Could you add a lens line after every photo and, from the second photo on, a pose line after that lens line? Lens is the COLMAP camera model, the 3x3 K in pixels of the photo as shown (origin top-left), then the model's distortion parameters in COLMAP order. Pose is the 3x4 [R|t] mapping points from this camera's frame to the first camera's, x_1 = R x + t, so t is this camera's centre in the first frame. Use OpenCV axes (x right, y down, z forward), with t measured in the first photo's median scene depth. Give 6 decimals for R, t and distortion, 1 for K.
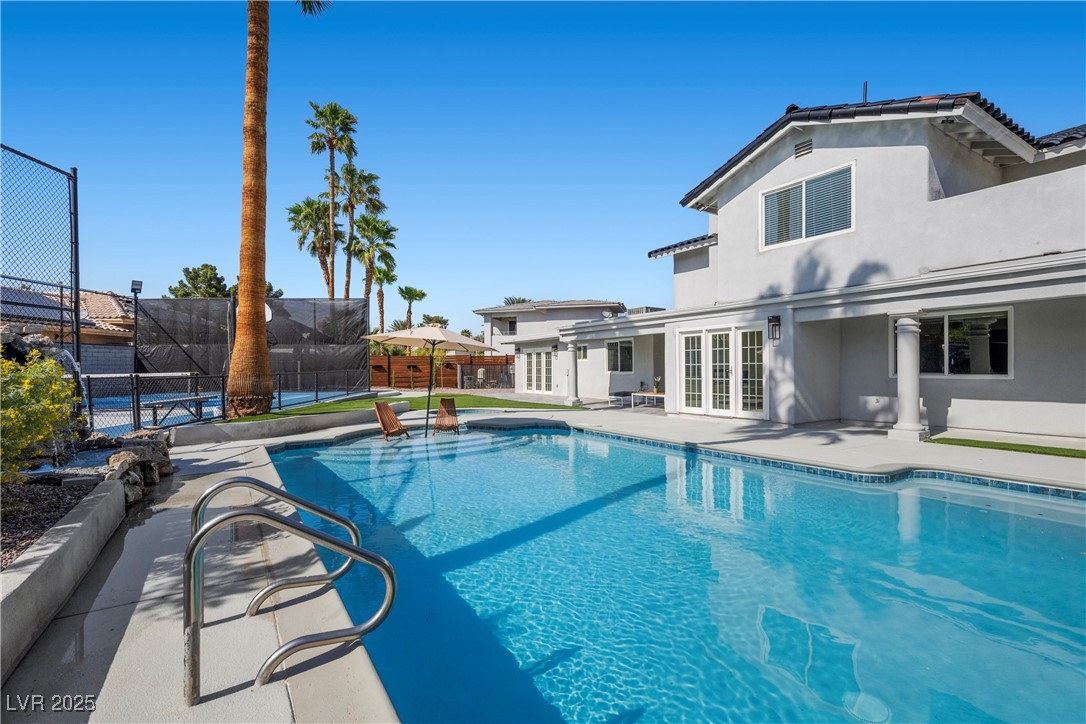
lens RADIAL K [[490.9, 0, 537.9], [0, 490.9, 367.9], [0, 0, 1]] dist [-0.001852, -0.000052]
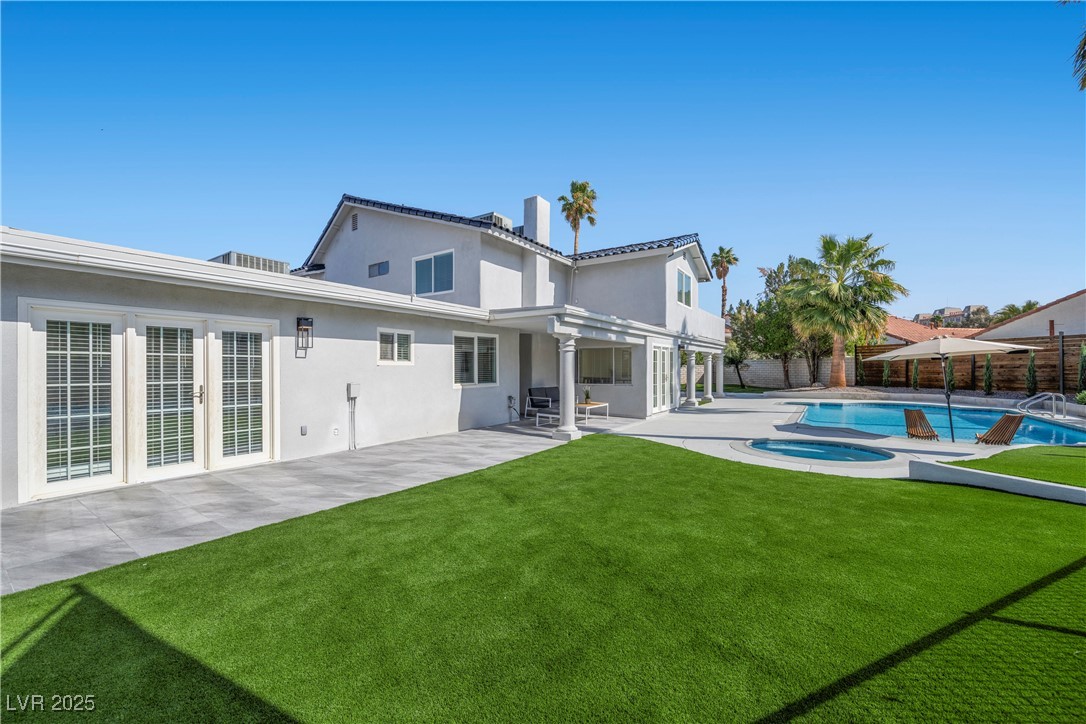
lens RADIAL K [[423.9, 0, 537.8], [0, 423.9, 370.8], [0, 0, 1]] dist [-0.000483, -0.000186]
pose [[-0.385125, 0.004275, 0.922854, -0.372444], [0.003862, 0.999988, -0.003021, -0.007455], [-0.922856, 0.002401, -0.385137, 1.119684]]
